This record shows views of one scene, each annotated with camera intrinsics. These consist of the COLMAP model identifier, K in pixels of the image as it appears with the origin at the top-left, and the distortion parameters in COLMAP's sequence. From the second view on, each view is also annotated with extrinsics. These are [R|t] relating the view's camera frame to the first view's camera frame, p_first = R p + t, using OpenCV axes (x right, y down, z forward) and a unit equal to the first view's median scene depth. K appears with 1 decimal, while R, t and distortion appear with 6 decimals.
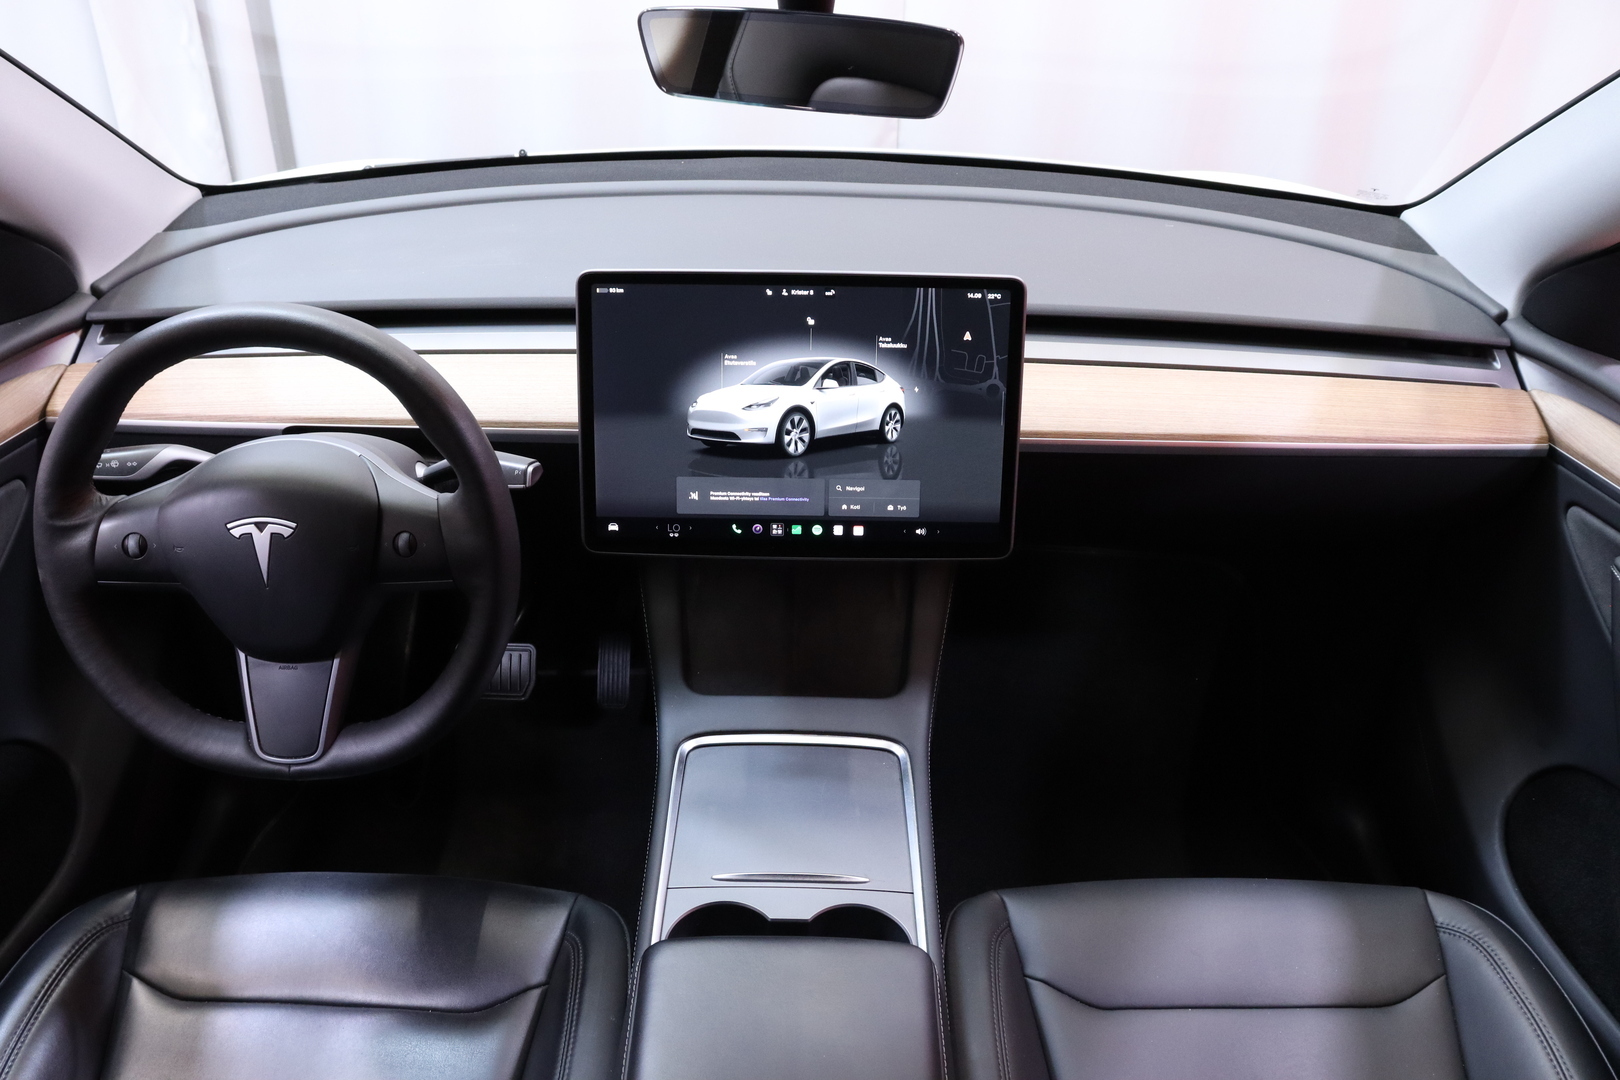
lens RADIAL K [[1314.8, 0, 810.0], [0, 1314.8, 540.0], [0, 0, 1]] dist [-0.197153, 0.172061]
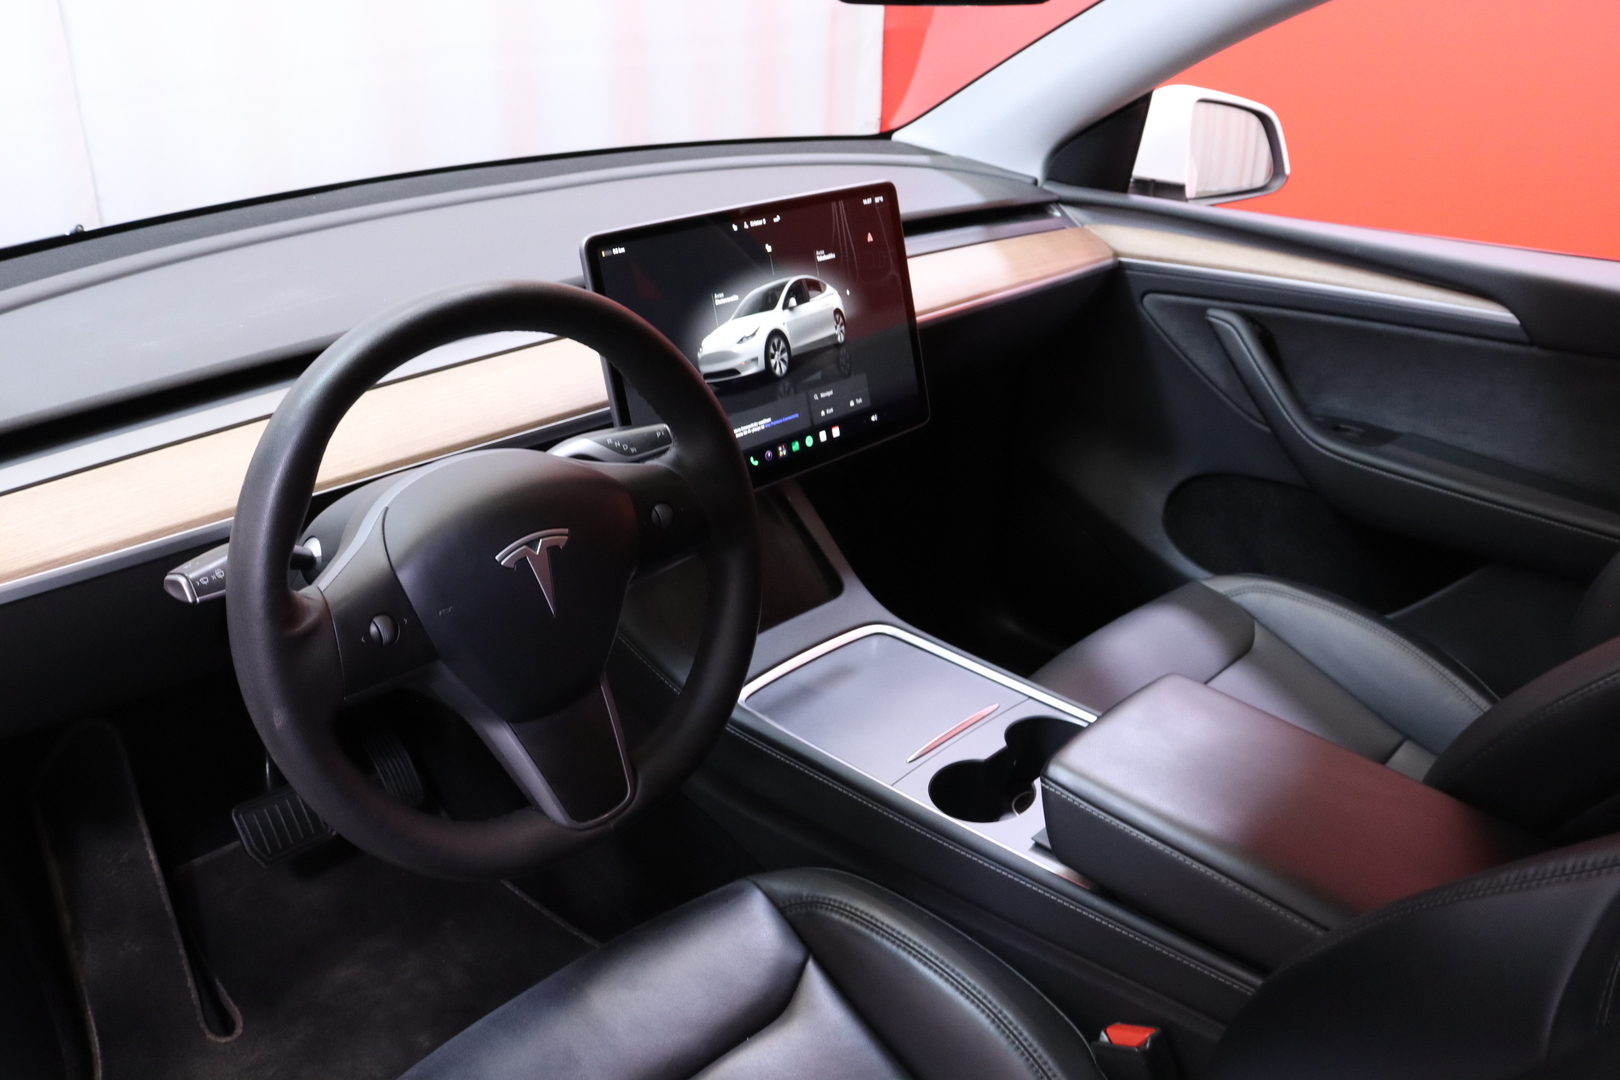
lens RADIAL K [[1314.8, 0, 810.0], [0, 1314.8, 540.0], [0, 0, 1]] dist [-0.197153, 0.172061]
pose [[0.700697, -0.315246, 0.640034, -0.714544], [0.355167, 0.932156, 0.070299, -0.007742], [-0.618773, 0.178061, 0.765124, 0.203041]]
